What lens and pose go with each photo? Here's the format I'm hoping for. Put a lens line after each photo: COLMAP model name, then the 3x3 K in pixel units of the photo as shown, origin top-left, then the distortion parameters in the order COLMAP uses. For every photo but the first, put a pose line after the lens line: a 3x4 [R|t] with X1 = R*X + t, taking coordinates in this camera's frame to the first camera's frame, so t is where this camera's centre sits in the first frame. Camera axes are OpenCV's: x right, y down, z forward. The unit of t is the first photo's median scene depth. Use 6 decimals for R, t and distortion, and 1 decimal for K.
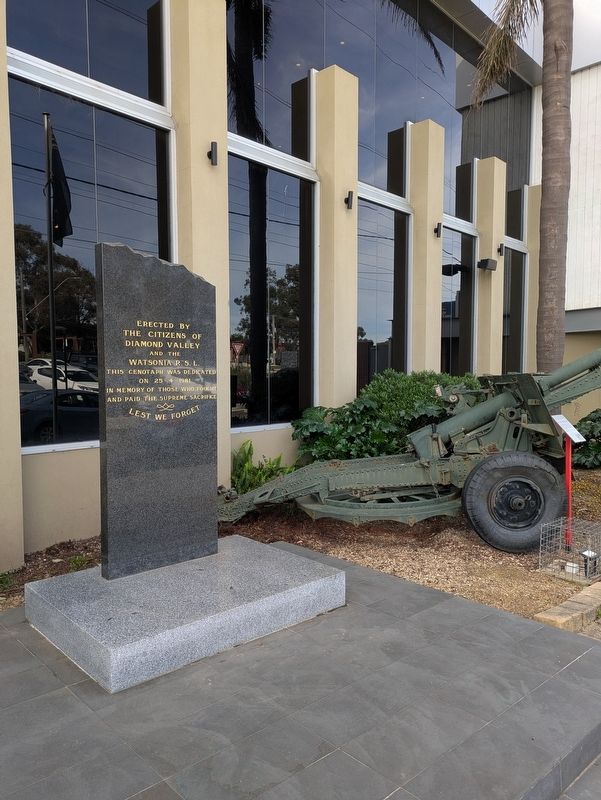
lens RADIAL K [[563.3, 0, 300.5], [0, 563.3, 400.0], [0, 0, 1]] dist [0.041814, 0.001955]
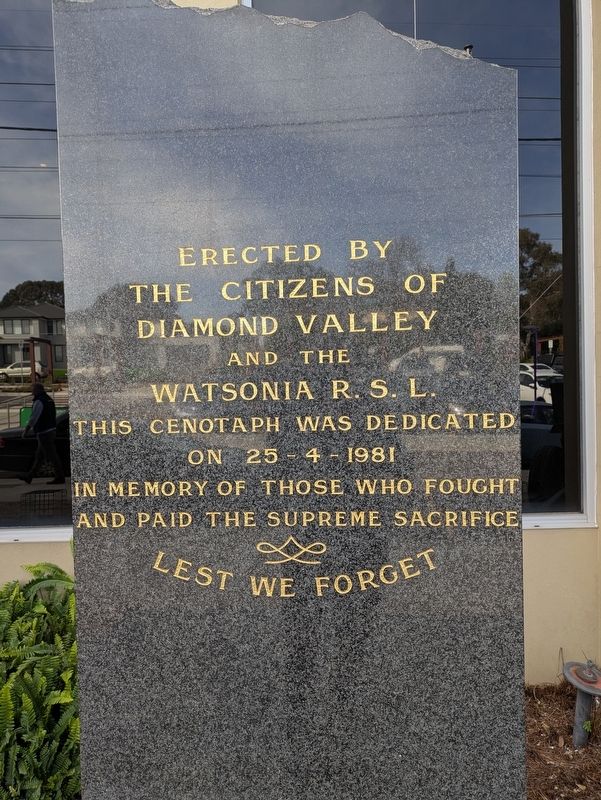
lens RADIAL K [[563.3, 0, 300.5], [0, 563.3, 400.0], [0, 0, 1]] dist [0.041814, 0.001955]
pose [[0.671113, 0.006023, -0.741330, -0.032563], [-0.009765, 0.999952, -0.000716, -0.061552], [0.741291, 0.007719, 0.671140, 0.824504]]
